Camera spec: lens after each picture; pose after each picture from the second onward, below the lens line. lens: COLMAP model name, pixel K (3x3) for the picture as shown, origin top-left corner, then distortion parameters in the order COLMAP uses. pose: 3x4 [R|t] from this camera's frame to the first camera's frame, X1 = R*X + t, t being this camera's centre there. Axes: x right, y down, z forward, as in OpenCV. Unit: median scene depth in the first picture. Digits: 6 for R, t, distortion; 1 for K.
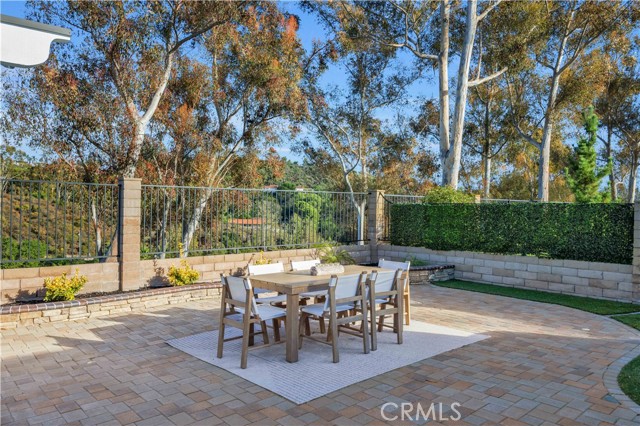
lens RADIAL K [[469.7, 0, 316.8], [0, 469.7, 210.3], [0, 0, 1]] dist [-0.006846, -0.002065]
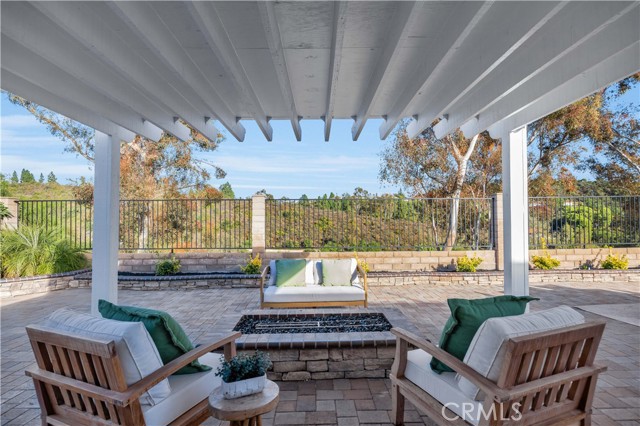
lens RADIAL K [[317.2, 0, 316.9], [0, 317.2, 215.8], [0, 0, 1]] dist [-0.005022, -0.000916]
pose [[0.760610, -0.033642, -0.648336, -0.083757], [0.017208, 0.999350, -0.031667, 0.010381], [0.648981, 0.012929, 0.760695, -0.050618]]
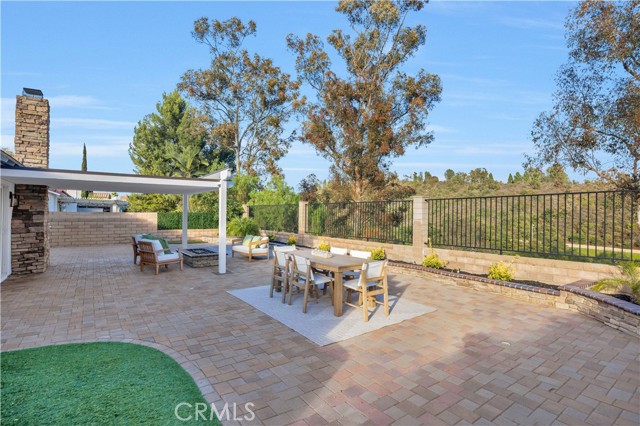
lens RADIAL K [[317.2, 0, 318.8], [0, 317.2, 213.0], [0, 0, 1]] dist [-0.005022, -0.000916]
pose [[-0.092802, -0.008511, -0.995648, 0.330821], [-0.010944, 0.999912, -0.007527, 0.000246], [0.995624, 0.010198, -0.092887, 0.340201]]
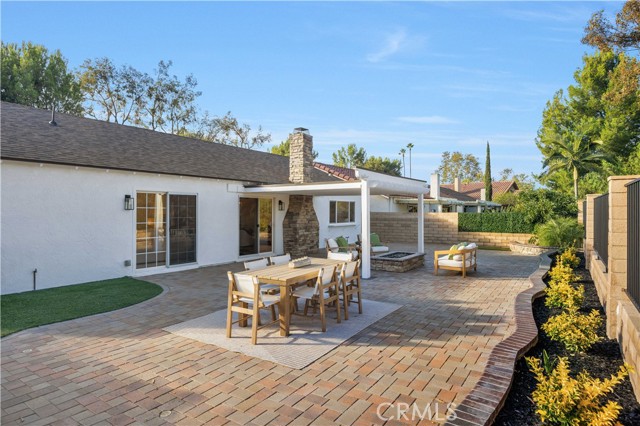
lens RADIAL K [[370.4, 0, 317.4], [0, 370.4, 211.1], [0, 0, 1]] dist [-0.008947, -0.001895]
pose [[-0.969654, -0.004938, -0.244430, 0.071853], [-0.006107, 0.999973, 0.004022, -0.007873], [0.244404, 0.005393, -0.969659, 0.634970]]
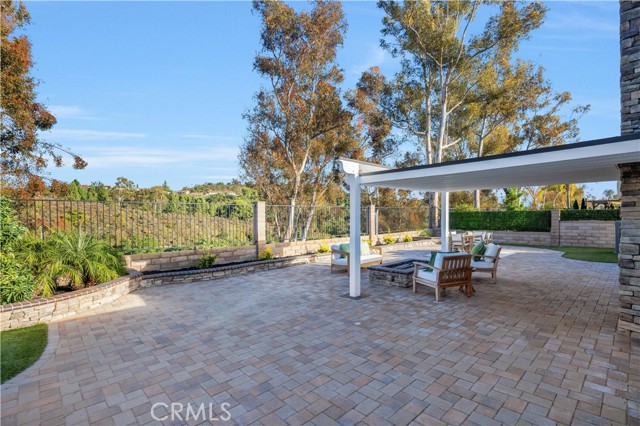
lens RADIAL K [[306.0, 0, 318.1], [0, 306.0, 217.5], [0, 0, 1]] dist [-0.004053, -0.000011]
pose [[0.999158, -0.019885, 0.035878, -0.335998], [0.019577, 0.999769, 0.008919, -0.007212], [-0.036047, -0.008209, 0.999316, -0.334556]]
